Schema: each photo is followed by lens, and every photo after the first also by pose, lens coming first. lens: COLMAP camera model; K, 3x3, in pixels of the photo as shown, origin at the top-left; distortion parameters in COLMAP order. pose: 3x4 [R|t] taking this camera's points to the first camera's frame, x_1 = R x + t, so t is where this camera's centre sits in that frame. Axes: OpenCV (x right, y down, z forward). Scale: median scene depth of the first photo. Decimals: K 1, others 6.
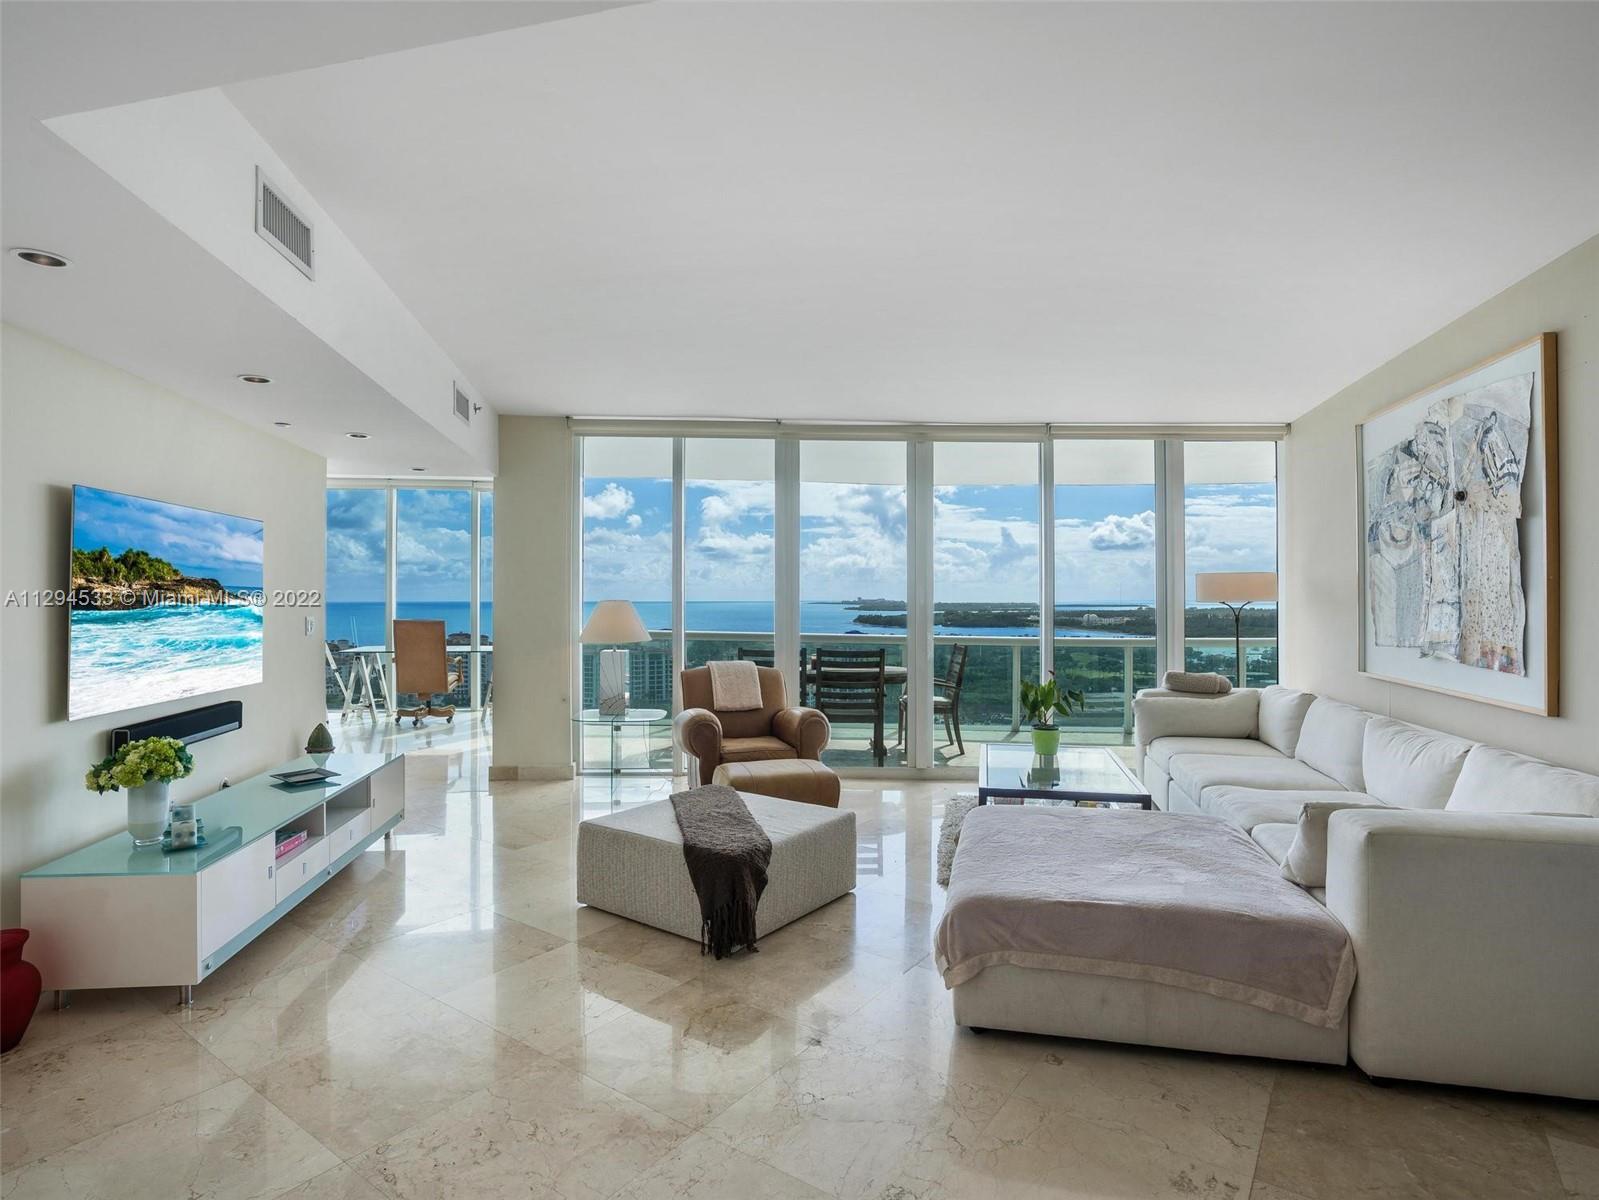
lens RADIAL K [[852.1, 0, 802.6], [0, 852.1, 601.3], [0, 0, 1]] dist [-0.065928, 0.024062]
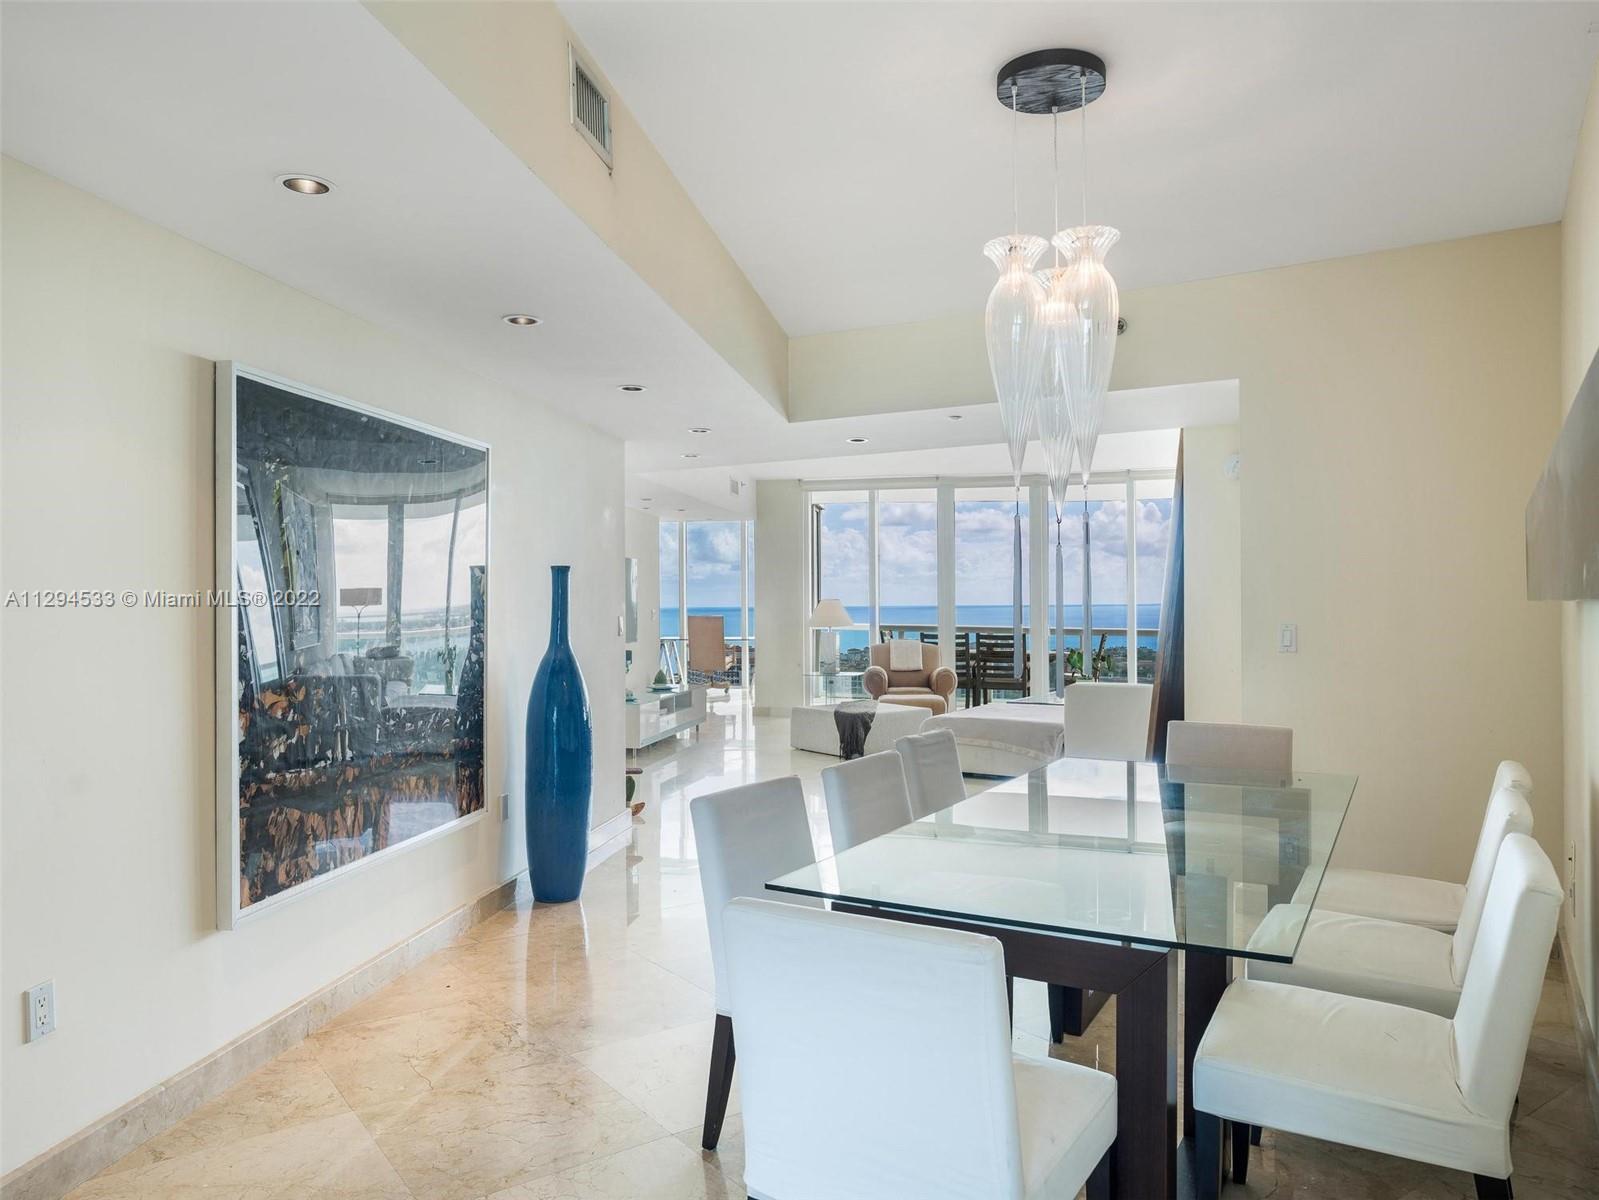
lens RADIAL K [[1153.4, 0, 794.8], [0, 1153.4, 606.1], [0, 0, 1]] dist [0.002324, 0.000066]
pose [[0.946108, -0.004636, -0.323818, 0.445057], [0.004547, 0.999989, -0.001032, 0.014321], [0.323819, -0.000496, 0.946119, -1.121238]]
